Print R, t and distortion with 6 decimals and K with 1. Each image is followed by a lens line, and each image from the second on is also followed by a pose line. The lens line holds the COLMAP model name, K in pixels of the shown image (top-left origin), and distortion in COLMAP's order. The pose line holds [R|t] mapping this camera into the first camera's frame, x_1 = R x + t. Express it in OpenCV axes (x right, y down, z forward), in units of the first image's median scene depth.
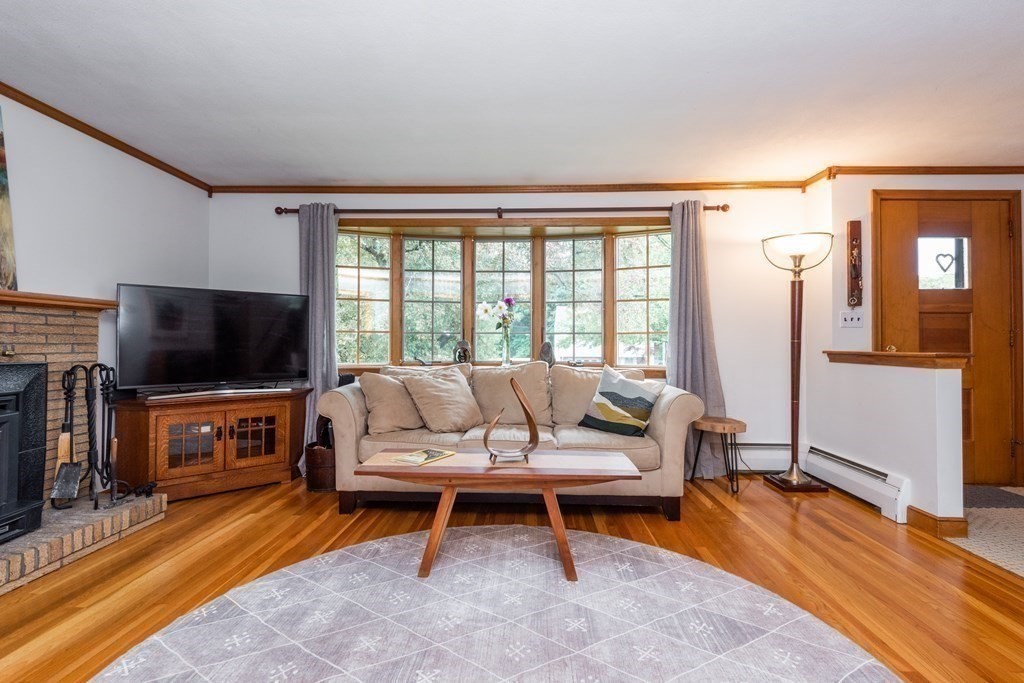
lens RADIAL K [[487.9, 0, 510.4], [0, 487.9, 330.5], [0, 0, 1]] dist [-0.008690, 0.002585]
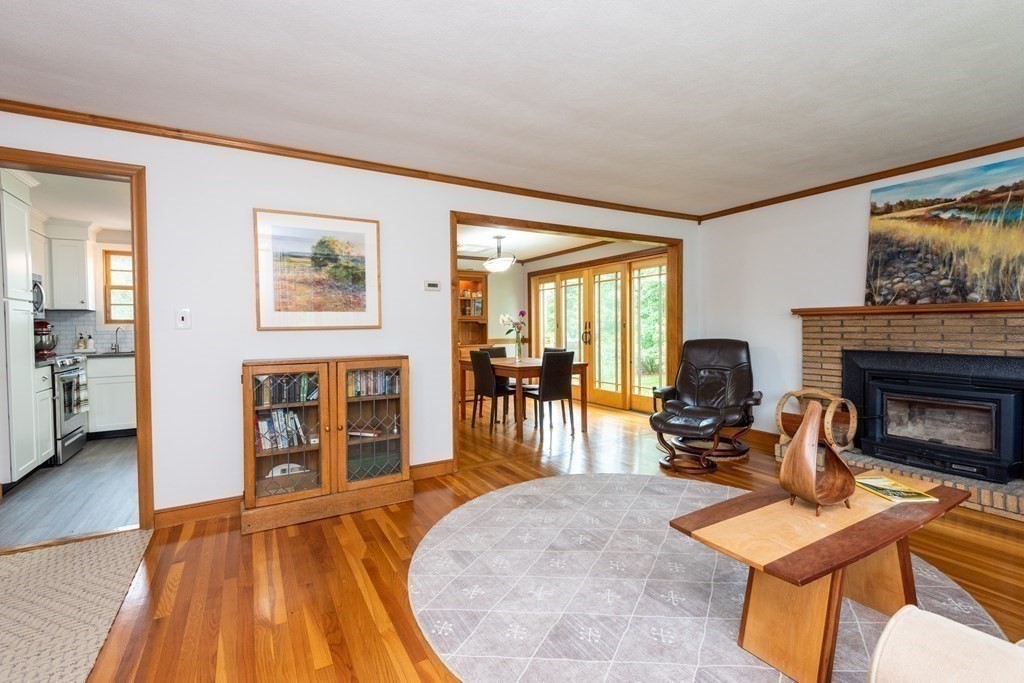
lens RADIAL K [[461.3, 0, 514.5], [0, 461.3, 334.5], [0, 0, 1]] dist [0.022598, -0.012060]
pose [[-0.842818, 0.016138, -0.537957, 0.565529], [0.022679, 0.999727, -0.005540, -0.012817], [0.537721, -0.016869, -0.842954, 0.948147]]
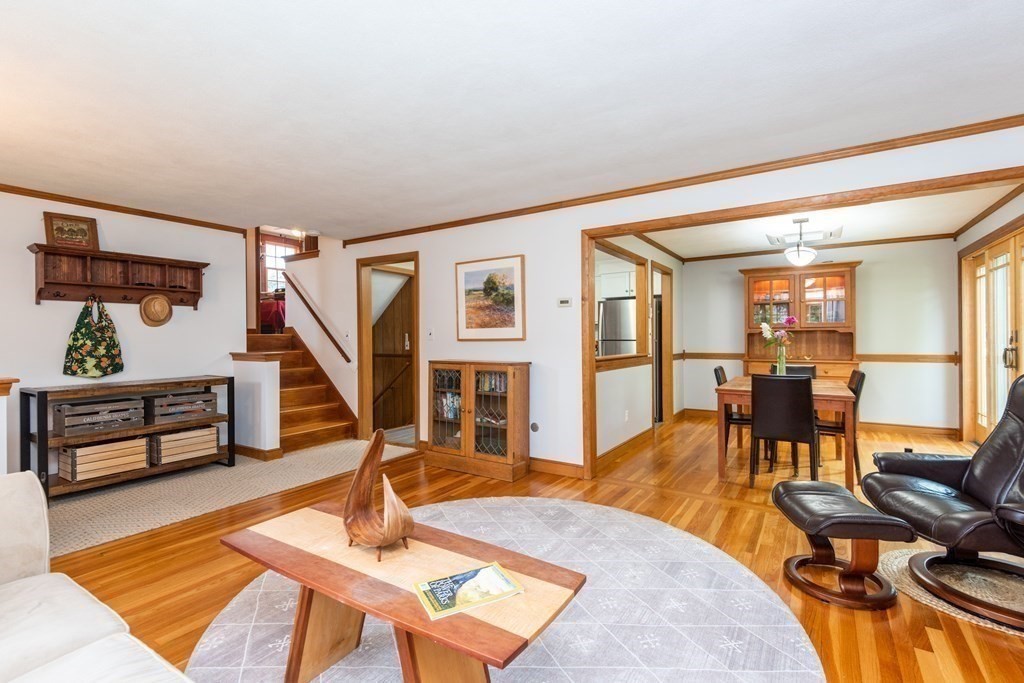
lens RADIAL K [[461.3, 0, 516.3], [0, 461.3, 335.1], [0, 0, 1]] dist [0.022598, -0.012060]
pose [[-0.859369, 0.006221, 0.511318, -0.365162], [-0.008639, 0.999607, -0.026682, -0.019478], [-0.511283, -0.027347, -0.858977, 1.027805]]
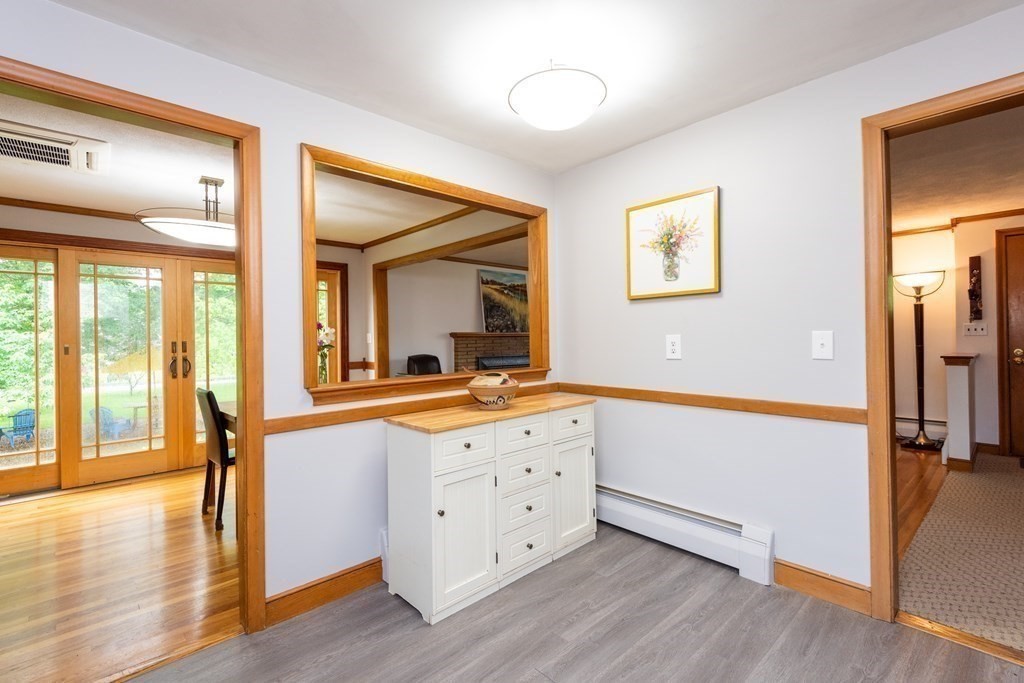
lens RADIAL K [[461.3, 0, 510.1], [0, 461.3, 334.9], [0, 0, 1]] dist [0.022598, -0.012060]
pose [[0.702158, -0.018475, -0.711781, 0.779854], [0.036052, 0.999304, 0.009627, -0.073014], [0.711108, -0.032420, 0.702335, -0.908536]]
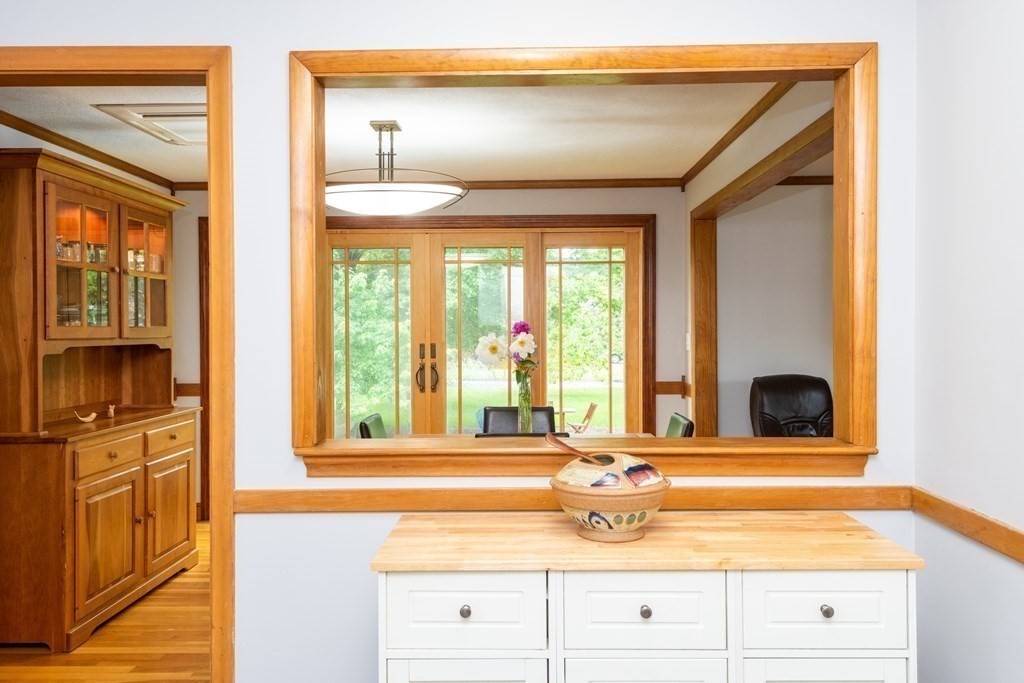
lens RADIAL K [[747.8, 0, 507.3], [0, 747.8, 334.4], [0, 0, 1]] dist [0.022954, -0.003143]
pose [[0.002309, 0.005478, -0.999982, 0.769822], [0.032129, 0.999468, 0.005549, -0.098718], [0.999481, -0.032141, 0.002132, -0.475367]]
